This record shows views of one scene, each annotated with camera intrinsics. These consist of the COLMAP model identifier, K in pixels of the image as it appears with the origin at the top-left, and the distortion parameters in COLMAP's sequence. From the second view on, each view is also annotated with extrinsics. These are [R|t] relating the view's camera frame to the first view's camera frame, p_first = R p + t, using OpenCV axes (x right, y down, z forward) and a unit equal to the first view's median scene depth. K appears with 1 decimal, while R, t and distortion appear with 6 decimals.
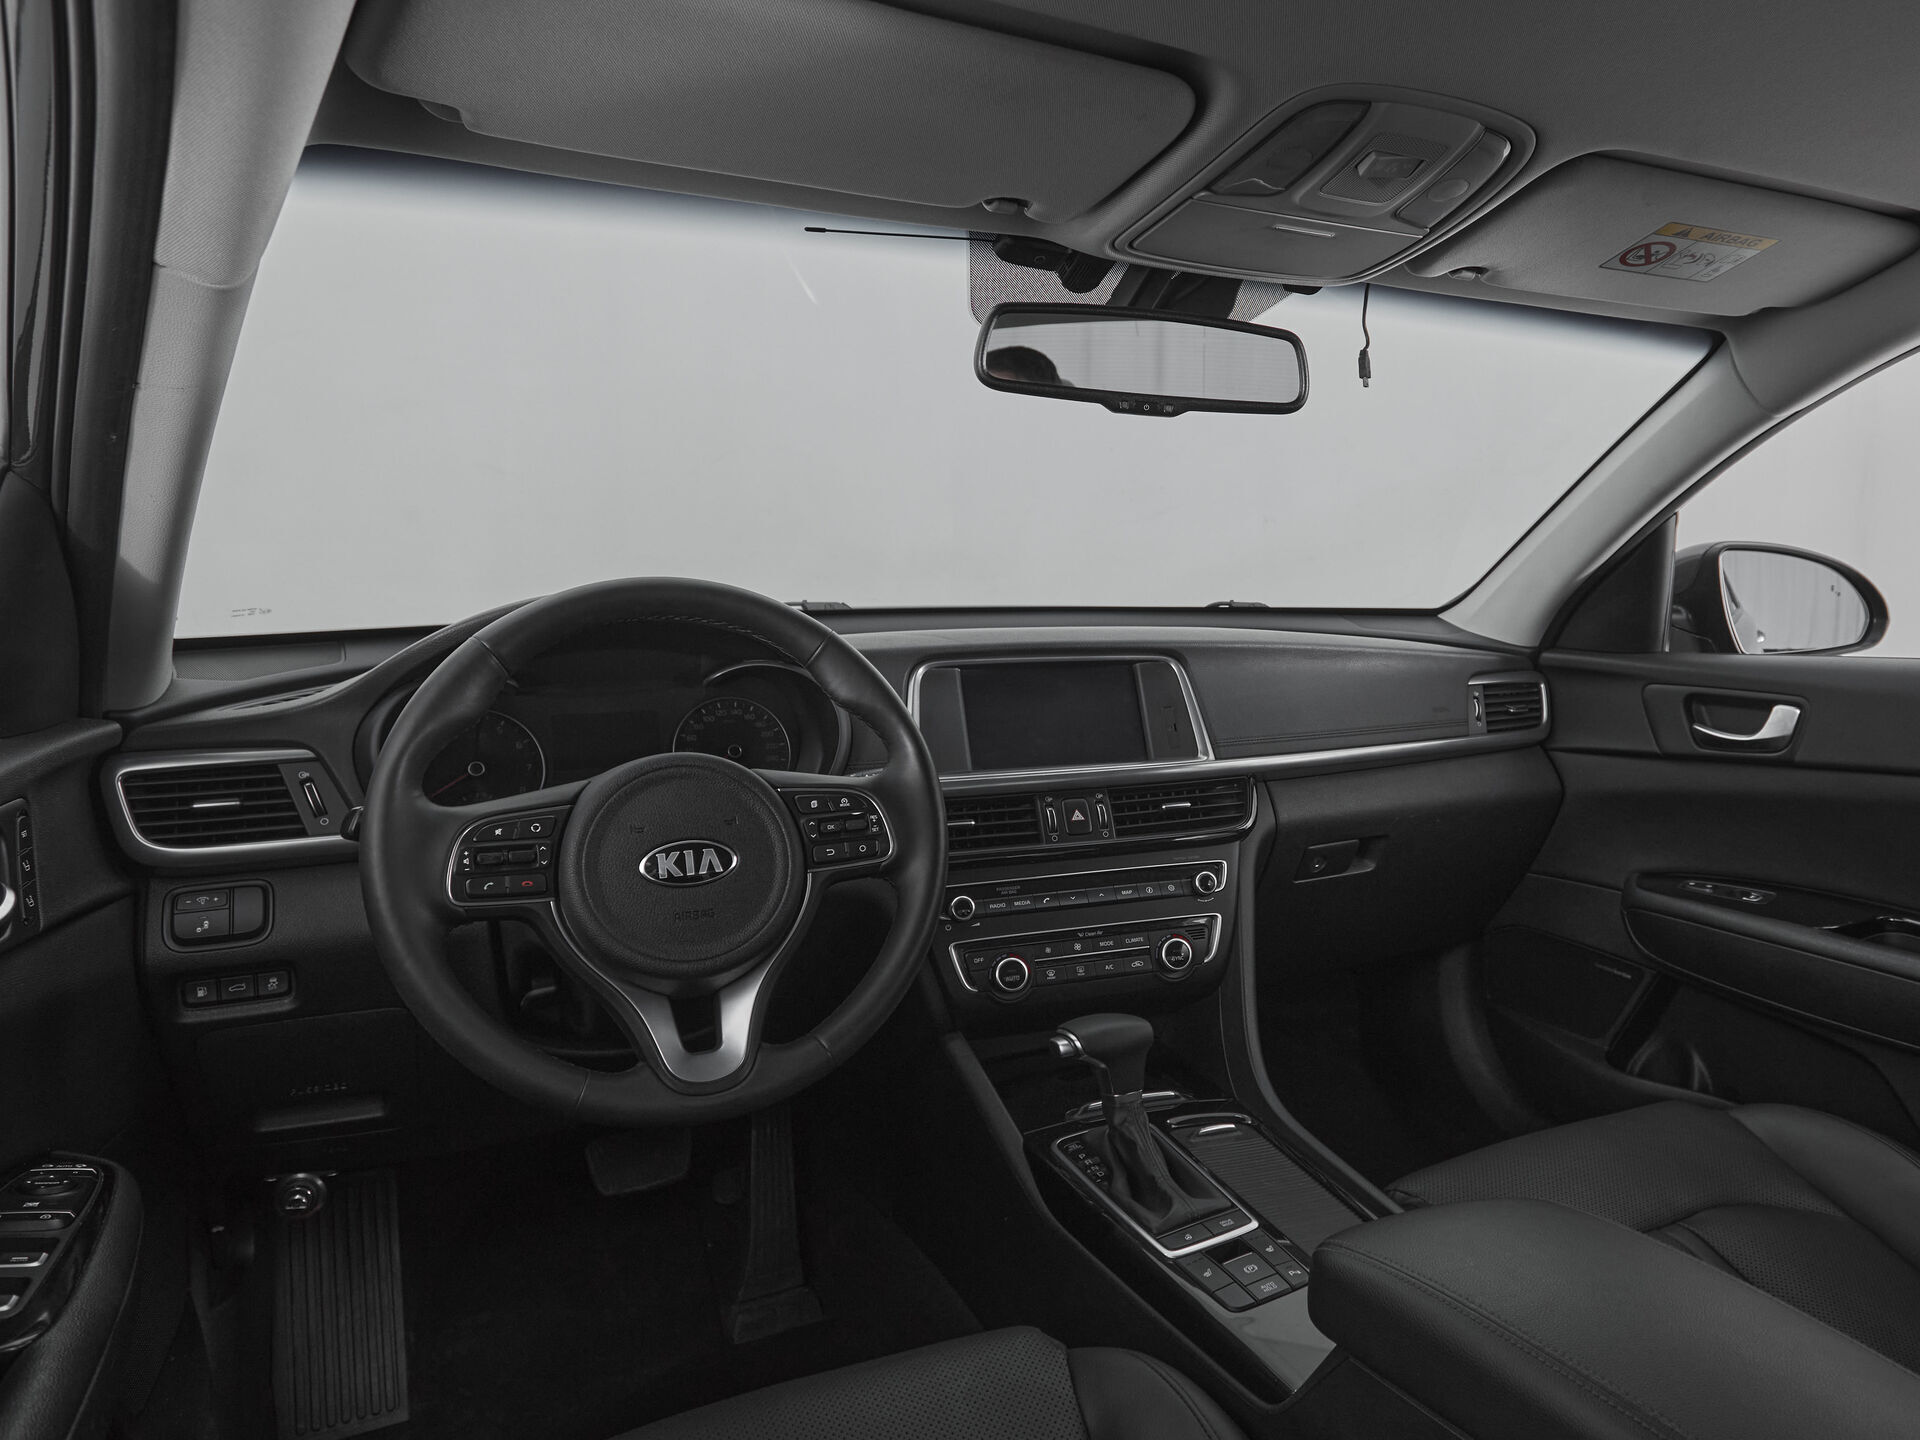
lens RADIAL K [[1101.5, 0, 960.0], [0, 1101.5, 720.0], [0, 0, 1]] dist [-0.000376, -0.000814]
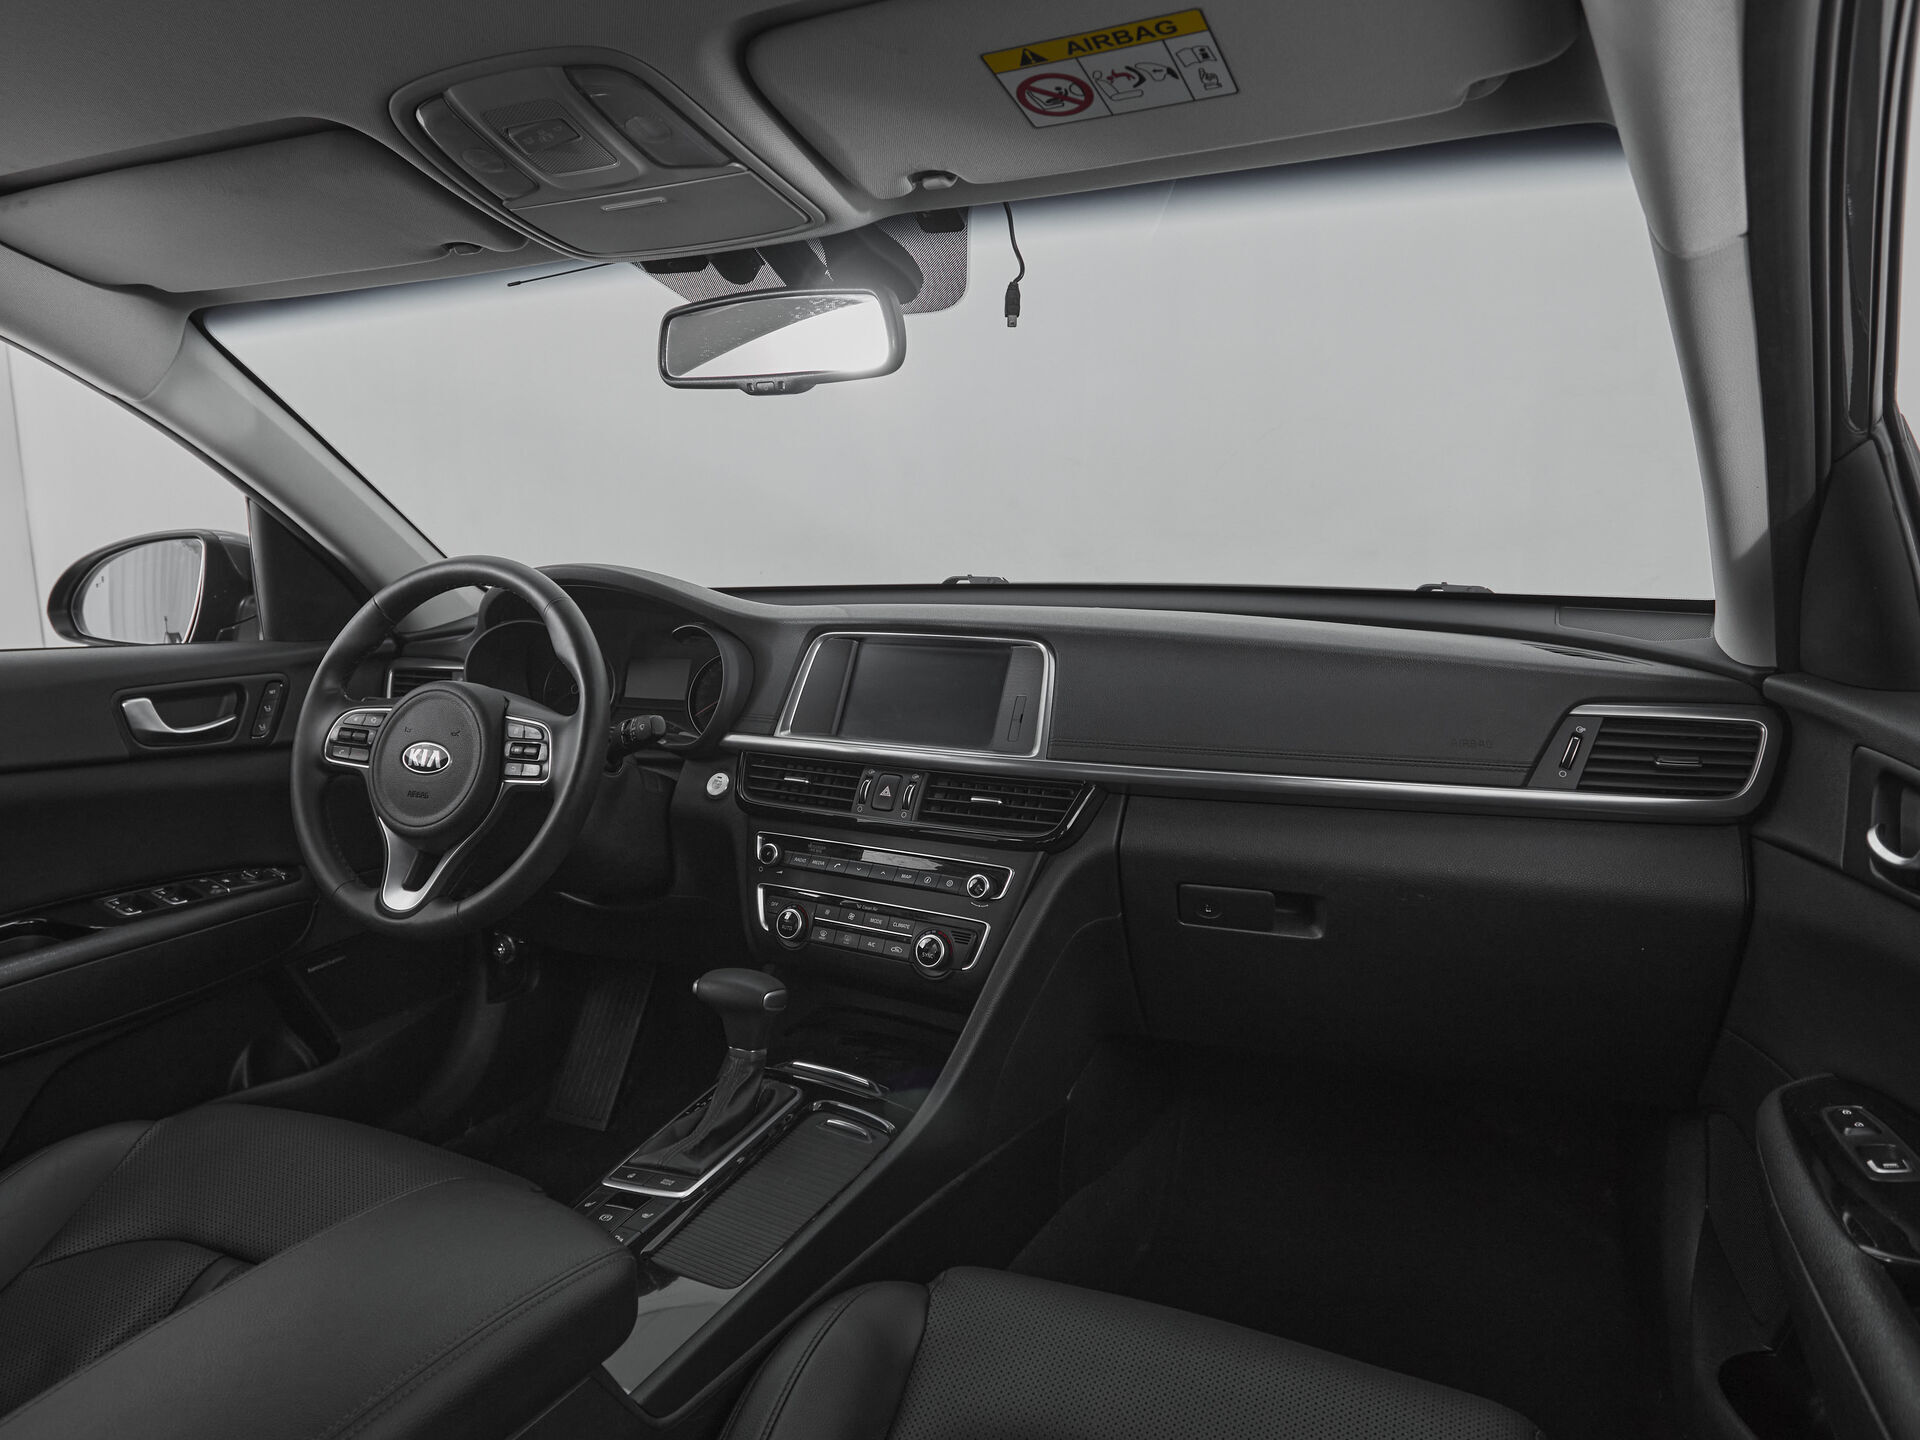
lens RADIAL K [[1007.1, 0, 894.8], [0, 1007.1, 698.1], [0, 0, 1]] dist [0.000218, -0.000107]
pose [[0.707206, 0.098655, -0.700091, 0.766004], [-0.088562, 0.994779, 0.050720, -0.046878], [0.701439, 0.026131, 0.712250, 0.353585]]
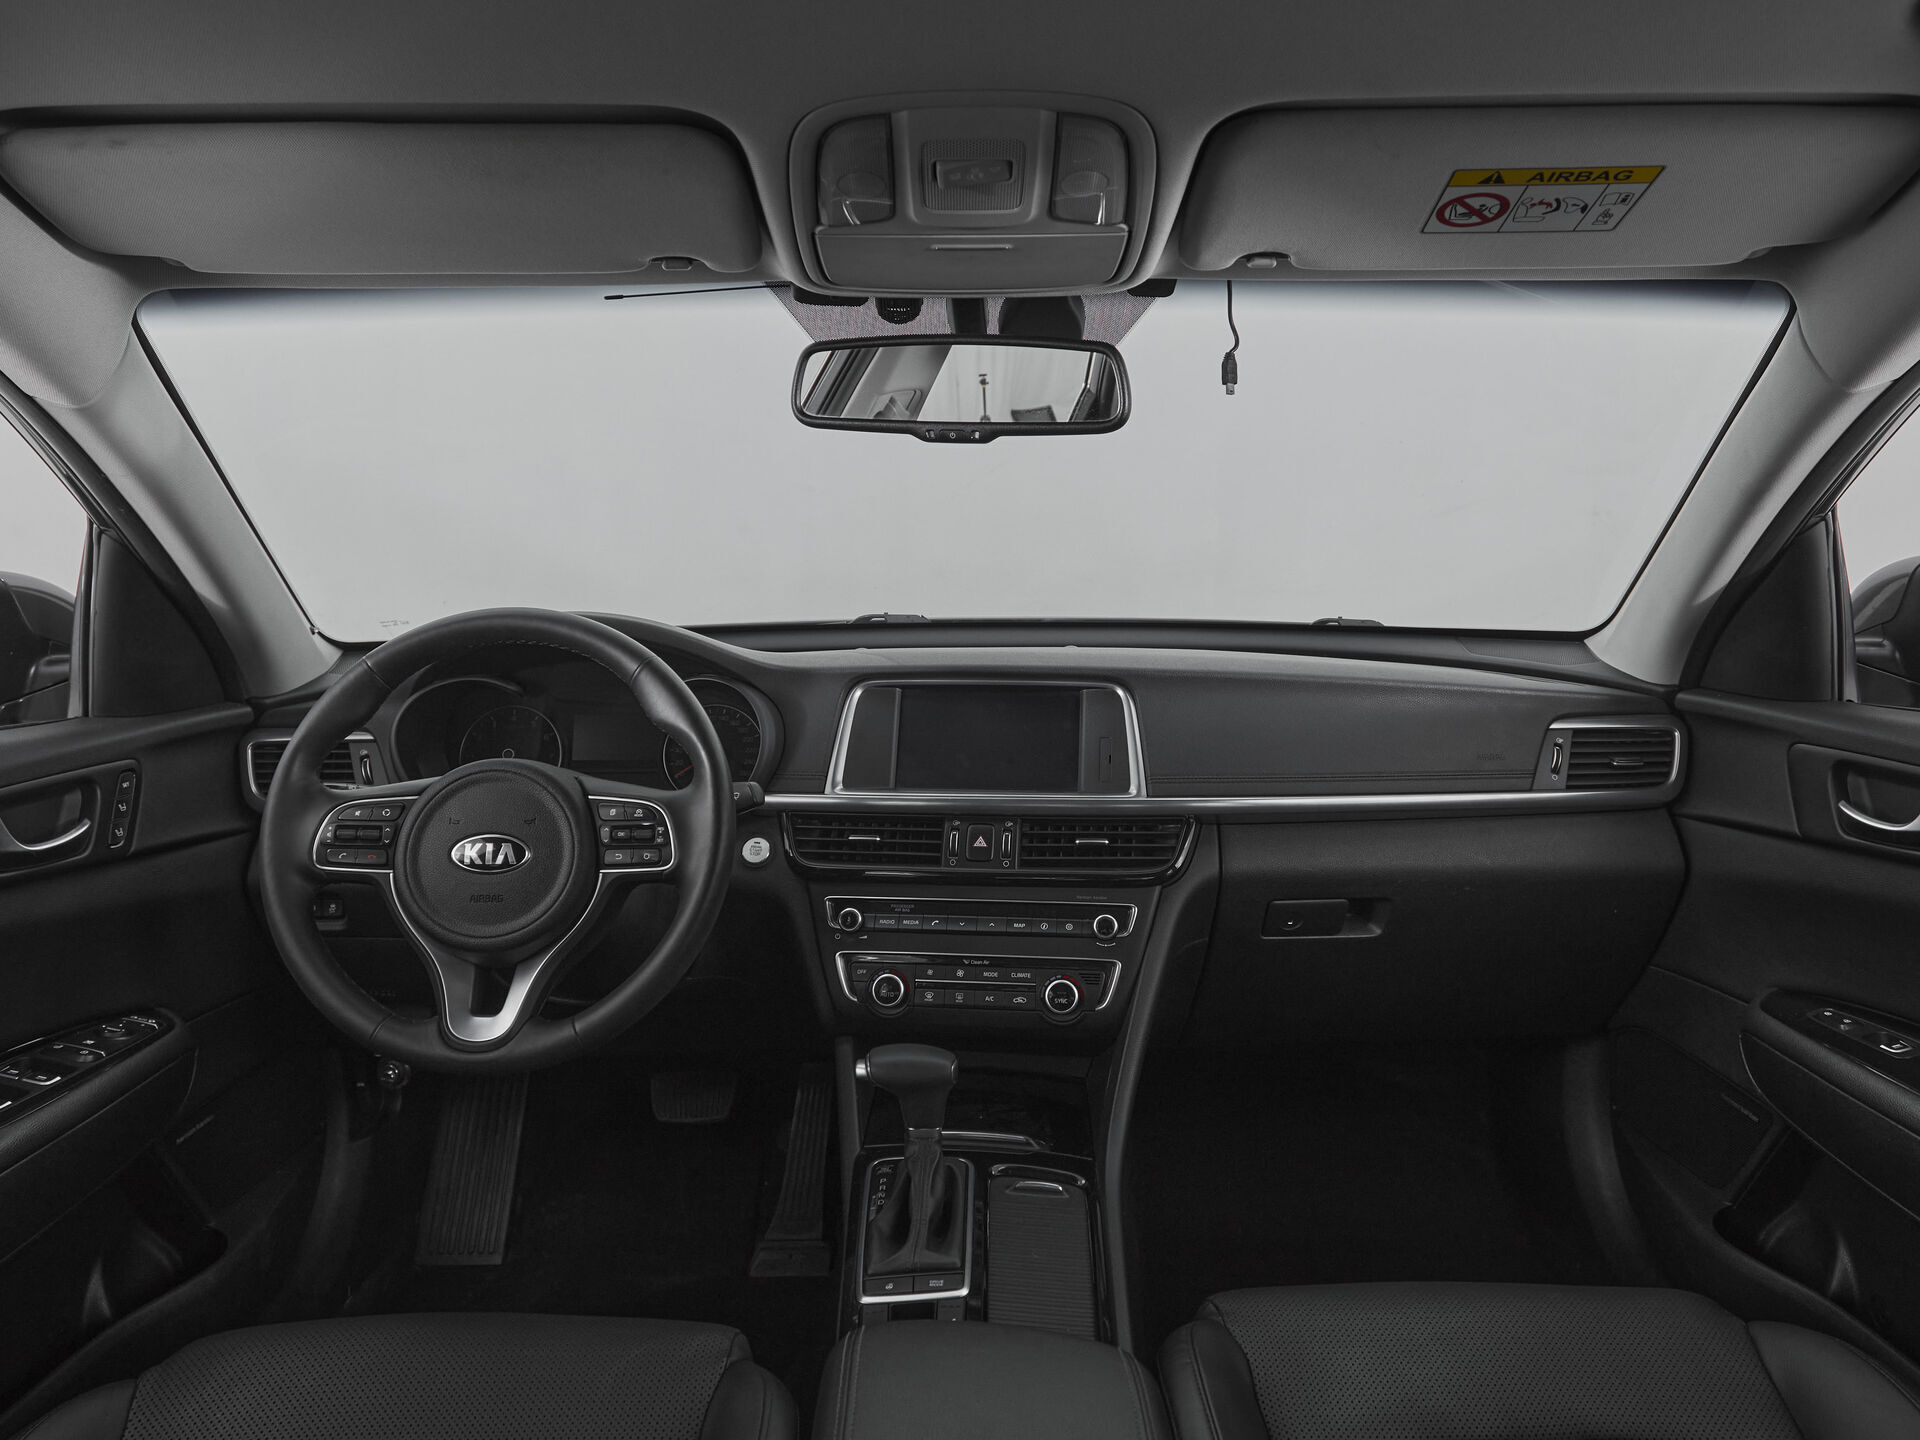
lens RADIAL K [[1030.8, 0, 891.6], [0, 1030.8, 713.6], [0, 0, 1]] dist [-0.002367, 0.000639]
pose [[0.912730, 0.051184, -0.405344, 0.413780], [-0.048338, 0.998682, 0.017263, -0.042029], [0.405693, 0.003837, 0.914001, 0.118915]]
